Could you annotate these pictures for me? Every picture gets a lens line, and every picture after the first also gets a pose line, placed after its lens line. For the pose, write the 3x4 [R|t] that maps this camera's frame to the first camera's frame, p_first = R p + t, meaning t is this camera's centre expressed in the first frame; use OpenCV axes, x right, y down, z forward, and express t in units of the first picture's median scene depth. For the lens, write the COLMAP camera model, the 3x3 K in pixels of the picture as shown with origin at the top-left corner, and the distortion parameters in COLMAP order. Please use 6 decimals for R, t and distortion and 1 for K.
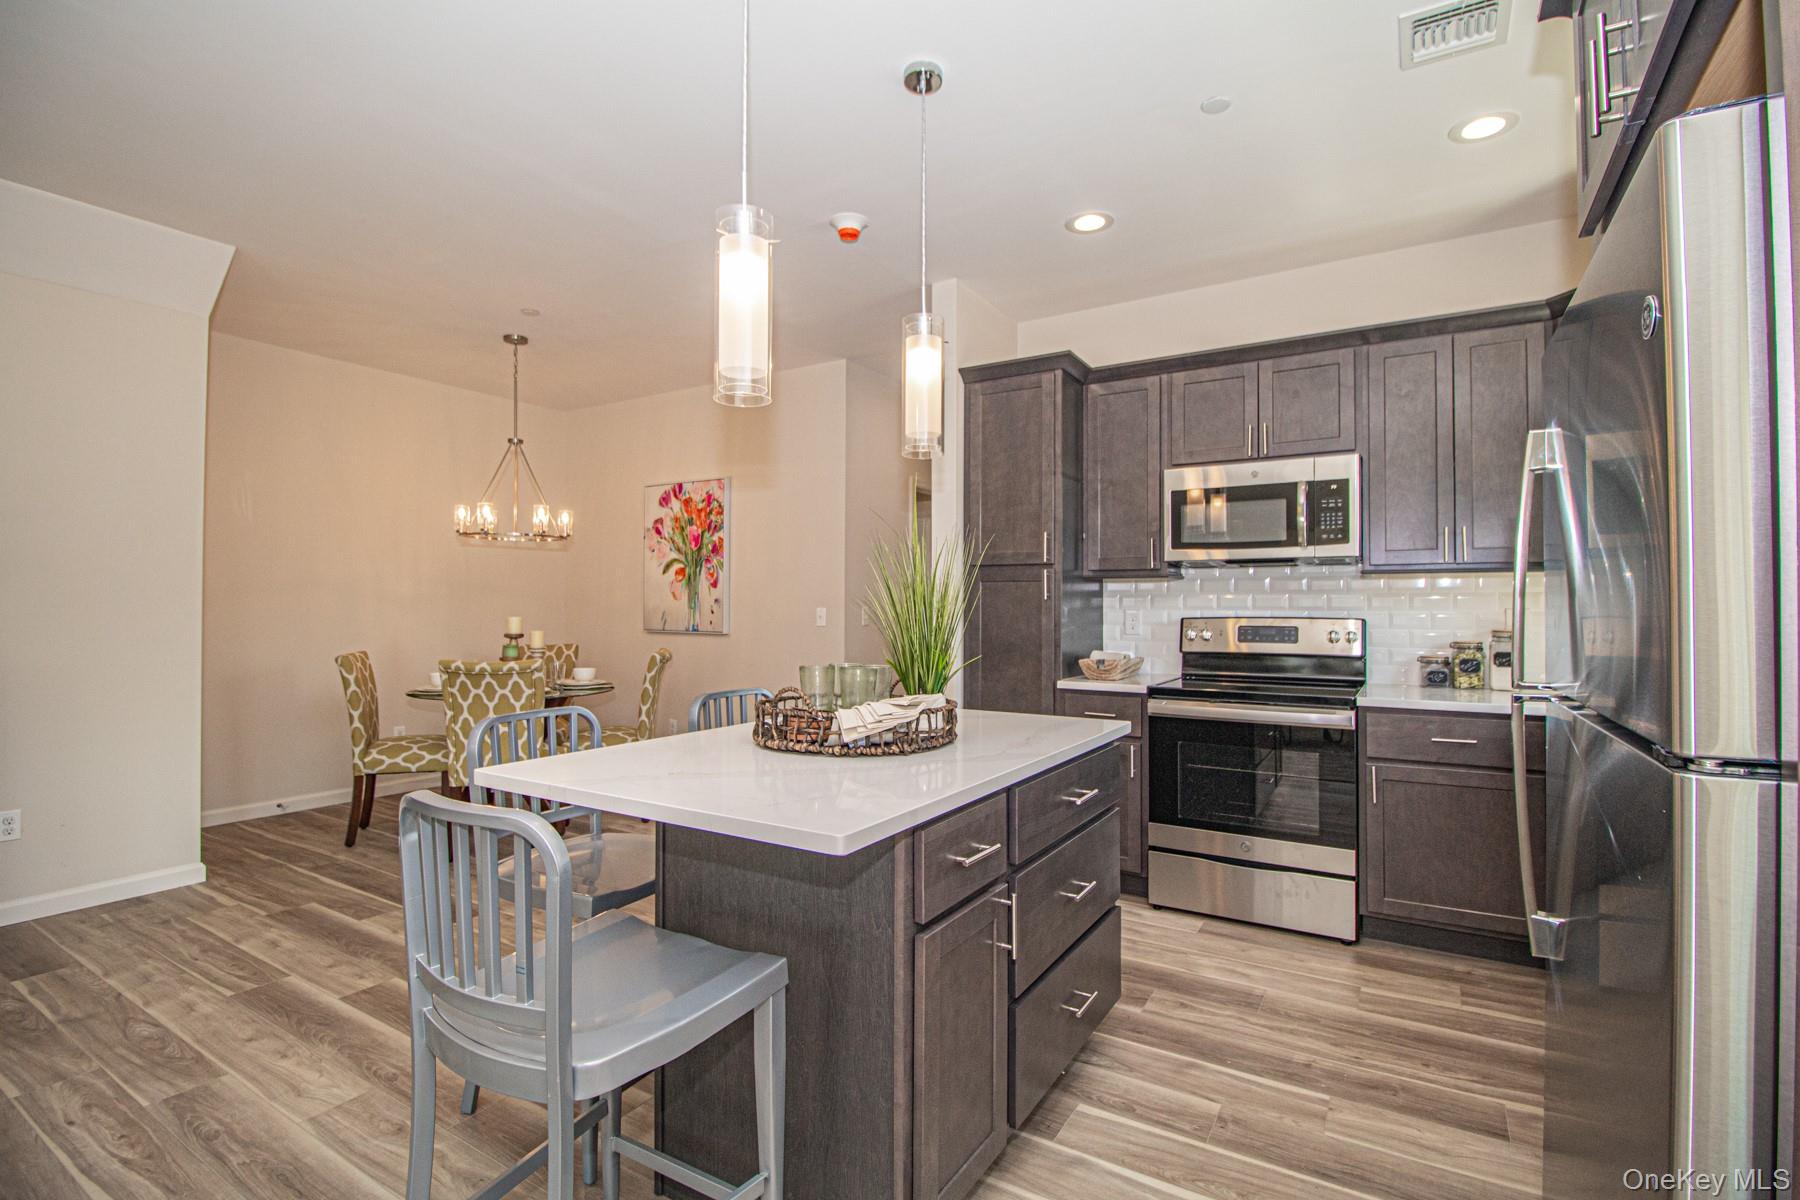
lens RADIAL K [[837.9, 0, 902.2], [0, 837.9, 598.2], [0, 0, 1]] dist [-0.000542, -0.010039]
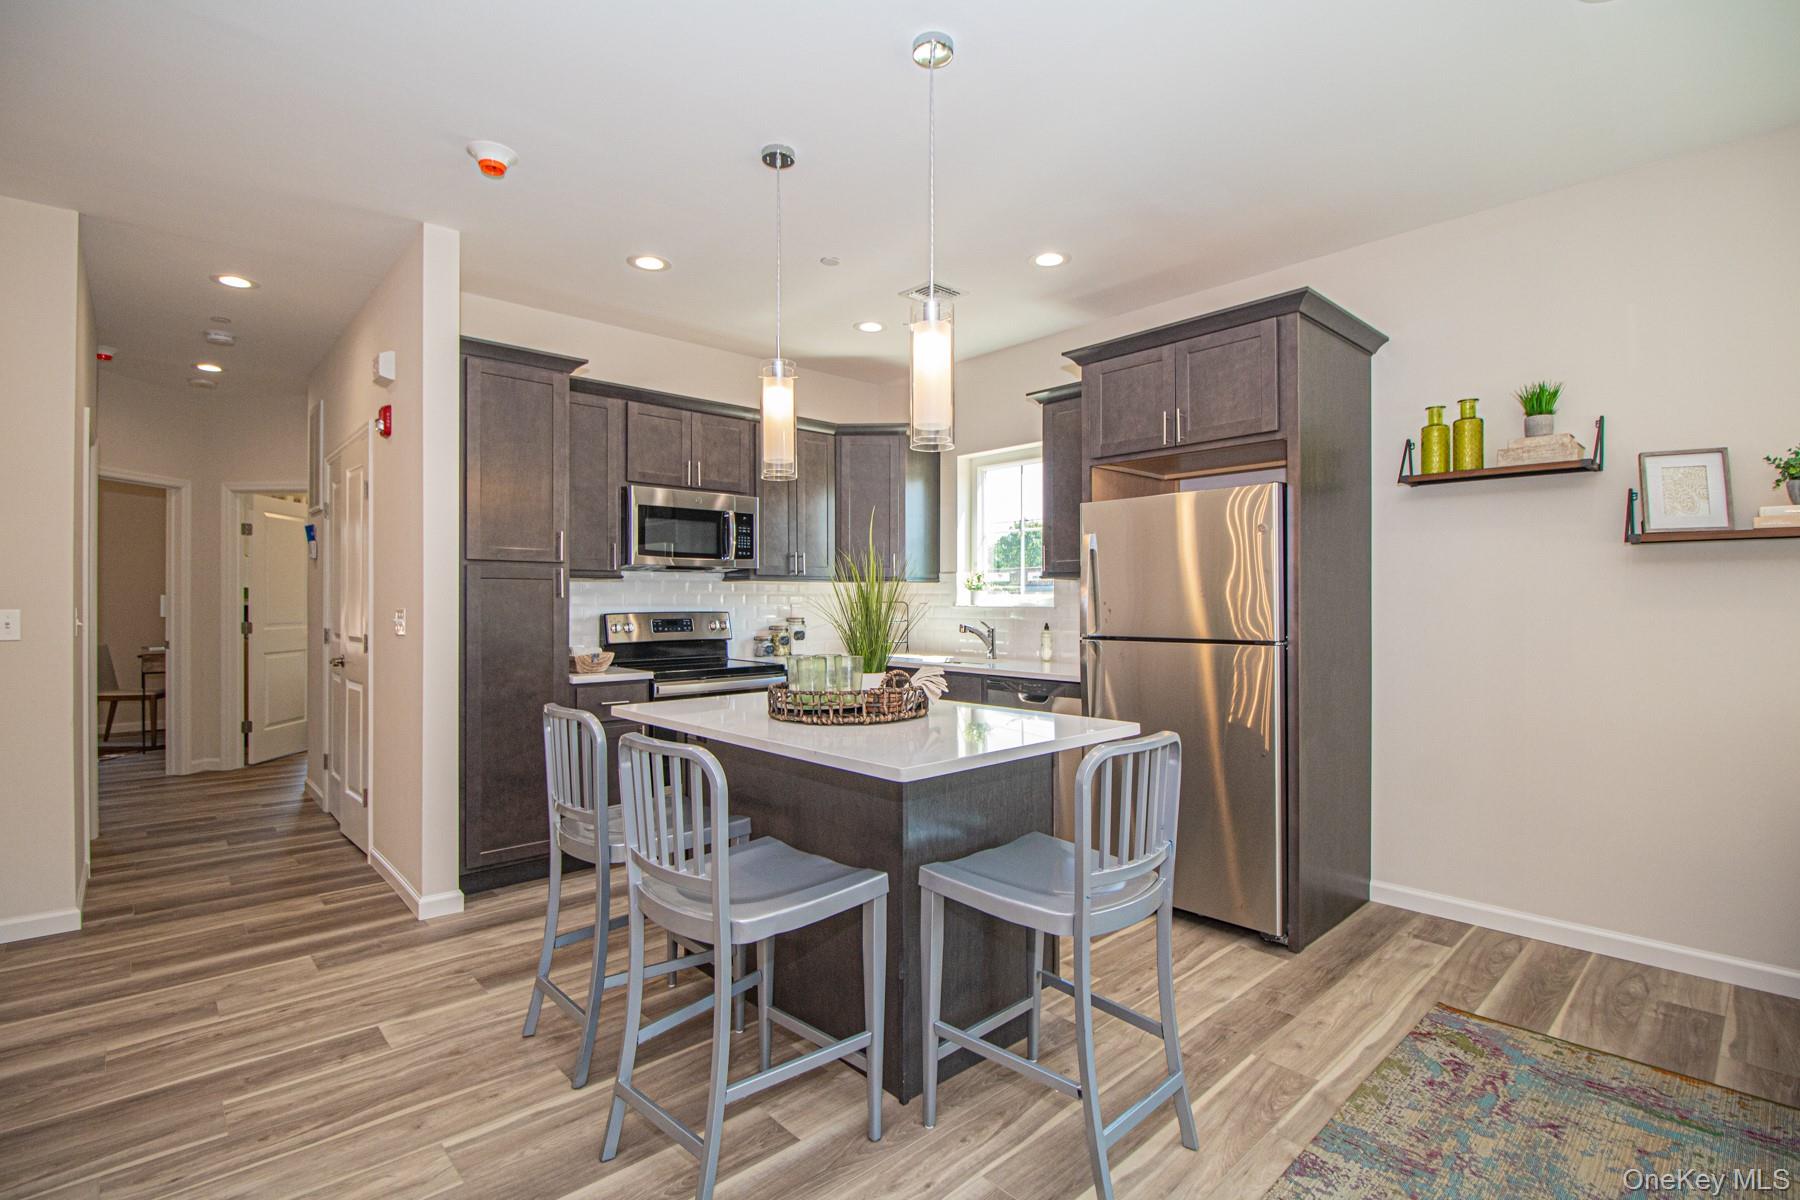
lens RADIAL K [[833.7, 0, 899.0], [0, 833.7, 598.1], [0, 0, 1]] dist [0.000128, -0.011696]
pose [[0.267841, 0.000019, 0.963463, -0.637462], [-0.007651, 0.999969, 0.002107, -0.003137], [-0.963433, -0.007936, 0.267833, 0.310750]]
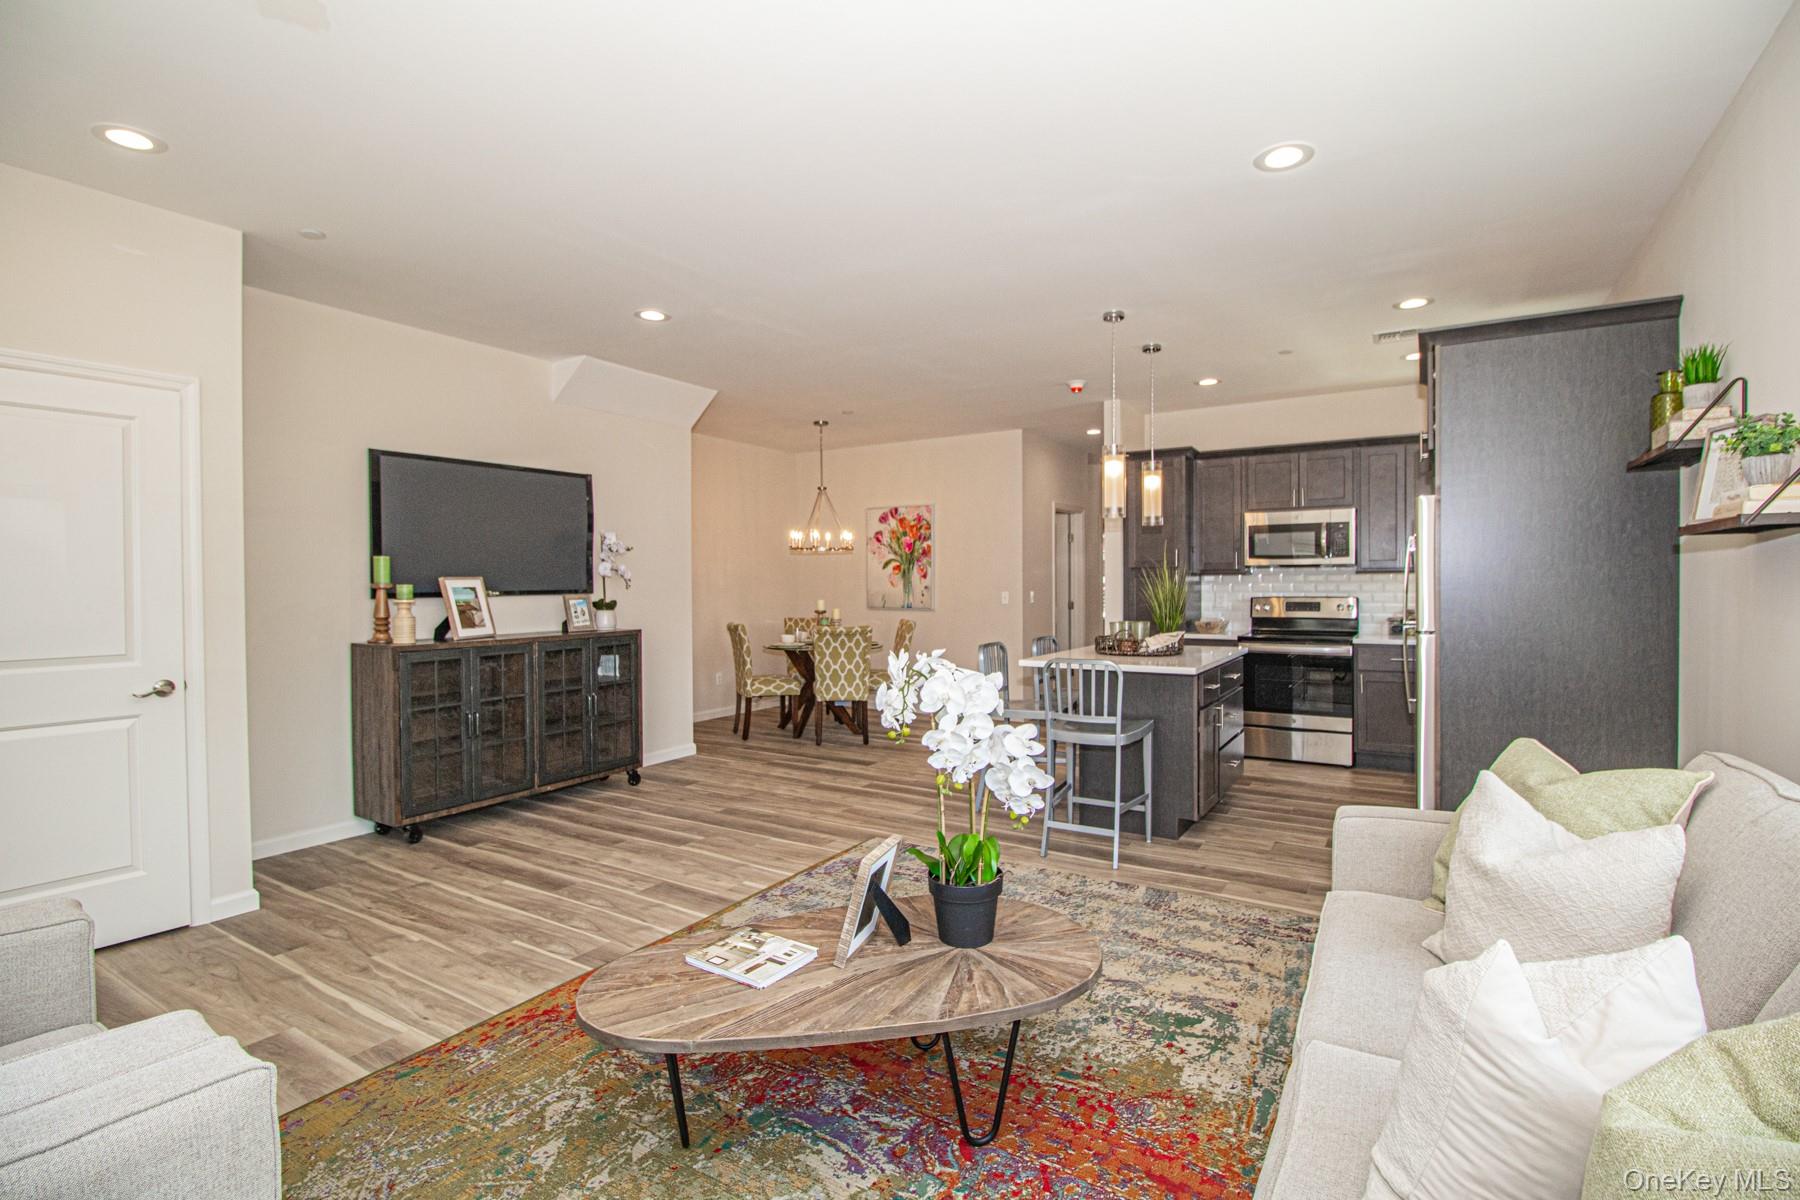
lens RADIAL K [[839.9, 0, 906.3], [0, 839.9, 593.5], [0, 0, 1]] dist [0.002662, -0.013026]
pose [[0.999944, -0.009214, 0.005120, -0.373219], [0.009090, 0.999674, 0.023878, -0.030915], [-0.005338, -0.023831, 0.999702, -0.698008]]
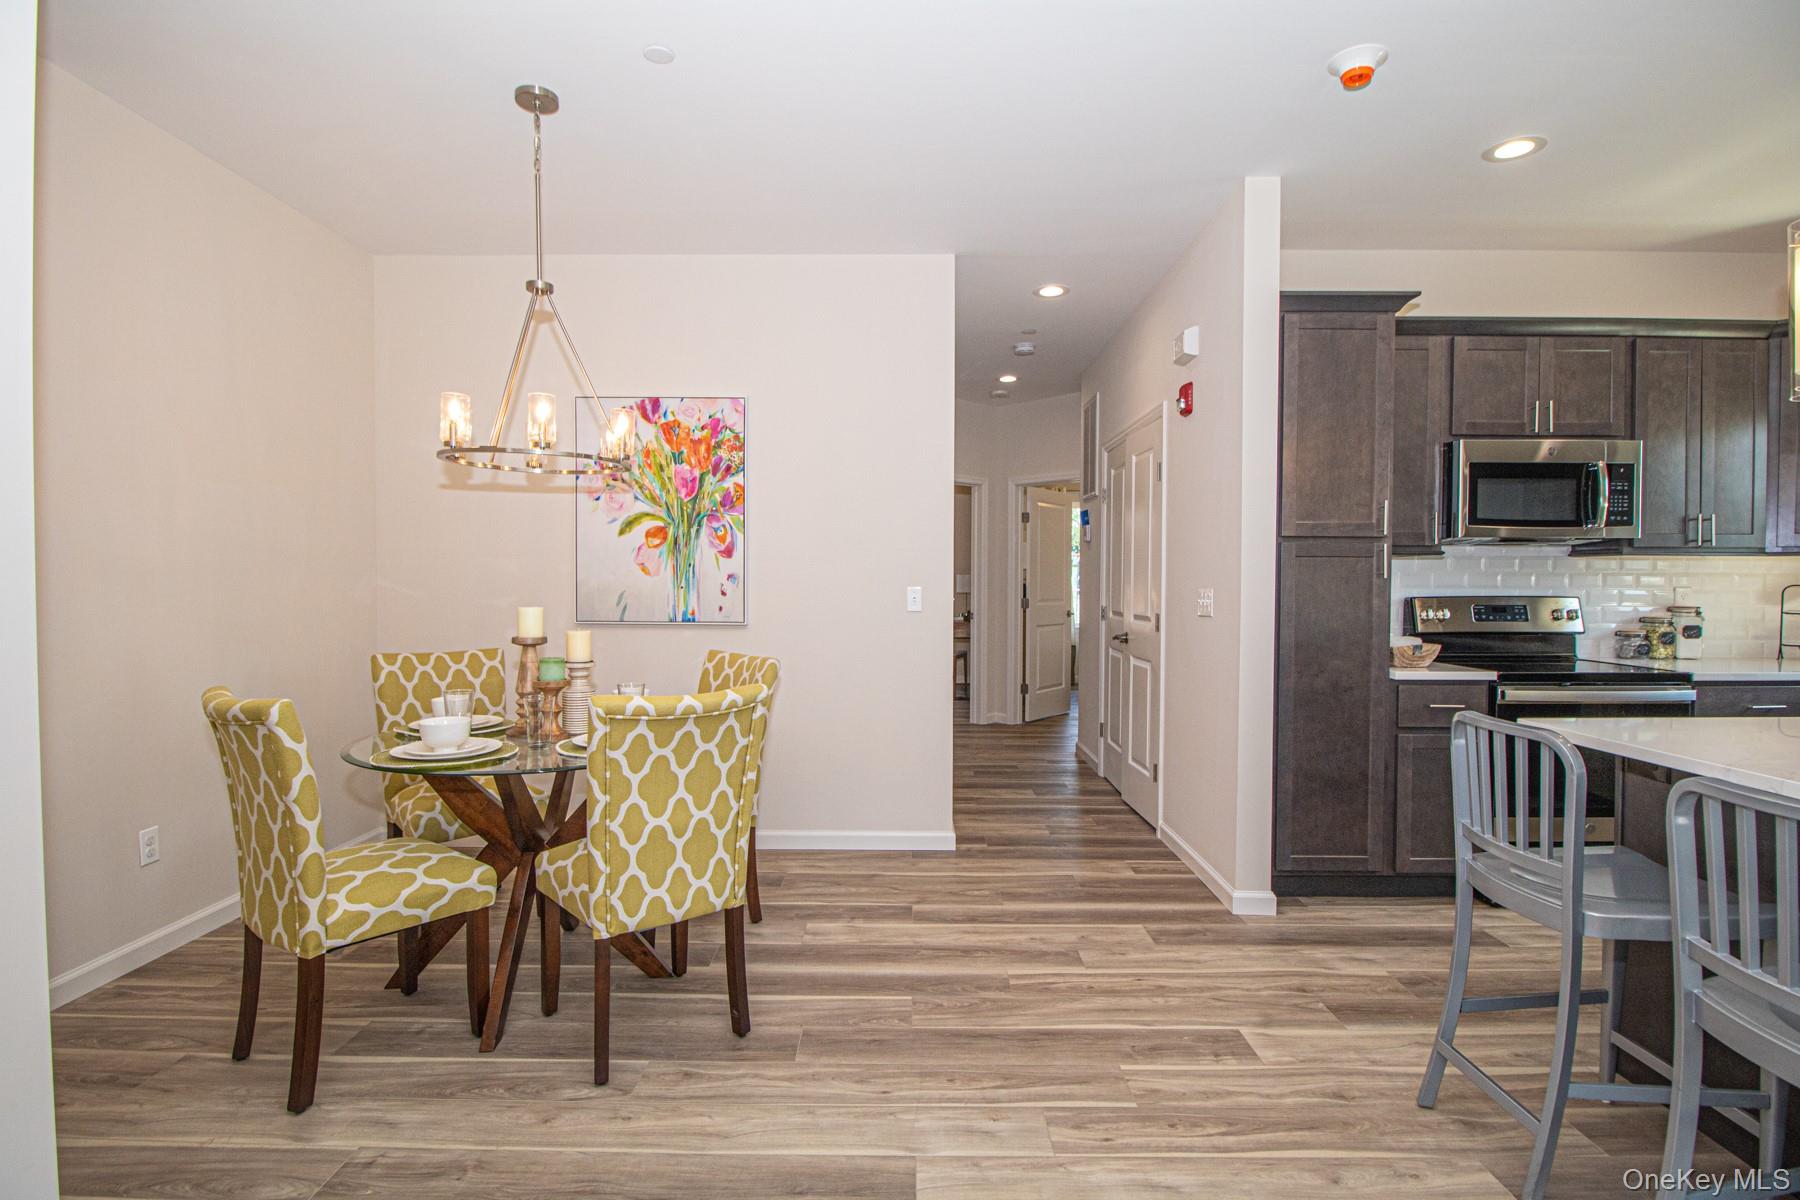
lens RADIAL K [[858.8, 0, 900.0], [0, 858.8, 600.0], [0, 0, 1]] dist [0.001233, -0.012536]
pose [[0.853648, -0.013225, 0.520682, -0.662845], [-0.005308, 0.999405, 0.034087, -0.003487], [-0.520823, -0.031862, 0.853070, 0.464160]]
